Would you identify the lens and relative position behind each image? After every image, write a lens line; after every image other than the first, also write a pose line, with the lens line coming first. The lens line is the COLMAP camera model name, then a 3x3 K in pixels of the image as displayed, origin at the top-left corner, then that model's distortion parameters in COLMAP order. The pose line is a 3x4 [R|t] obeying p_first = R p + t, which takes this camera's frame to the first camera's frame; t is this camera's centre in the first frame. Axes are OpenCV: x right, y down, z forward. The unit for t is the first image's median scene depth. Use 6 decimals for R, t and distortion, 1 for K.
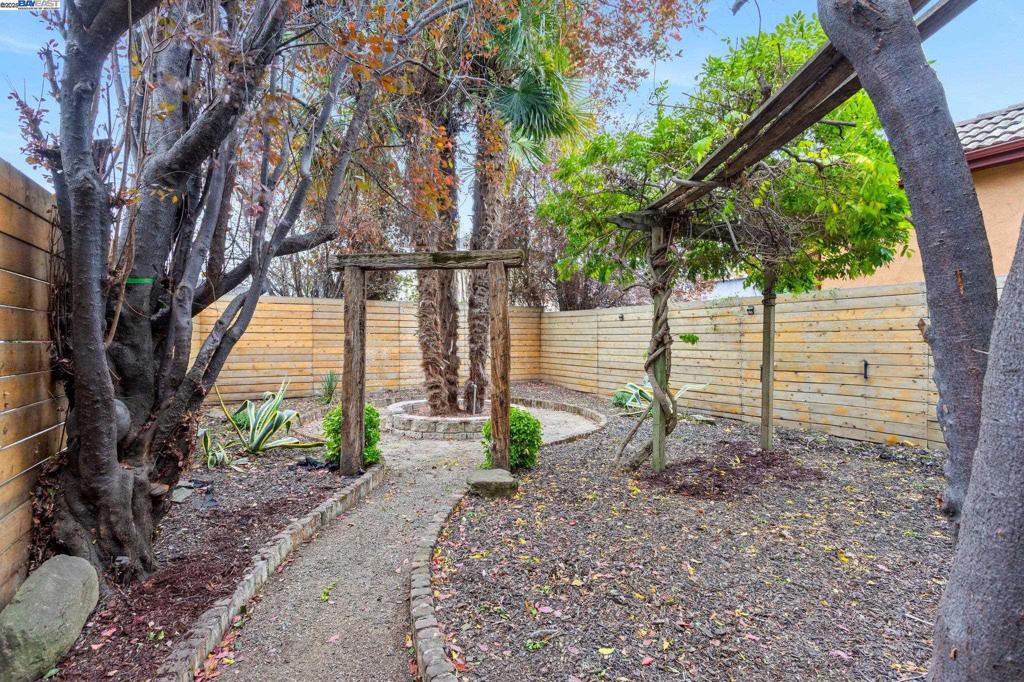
lens RADIAL K [[493.8, 0, 517.1], [0, 493.8, 338.4], [0, 0, 1]] dist [0.003154, 0.001179]
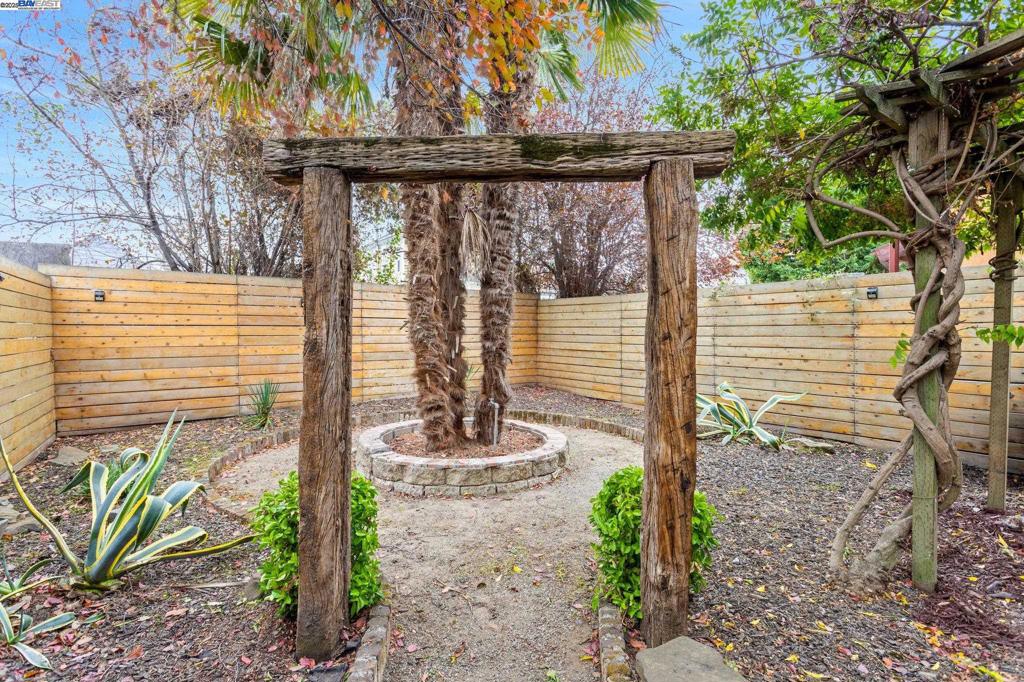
lens RADIAL K [[493.8, 0, 517.1], [0, 493.8, 338.4], [0, 0, 1]] dist [0.003154, 0.001179]
pose [[0.993441, -0.004404, 0.114263, -0.127254], [0.002654, 0.999877, 0.015461, -0.003080], [-0.114317, -0.015057, 0.993330, 0.327334]]
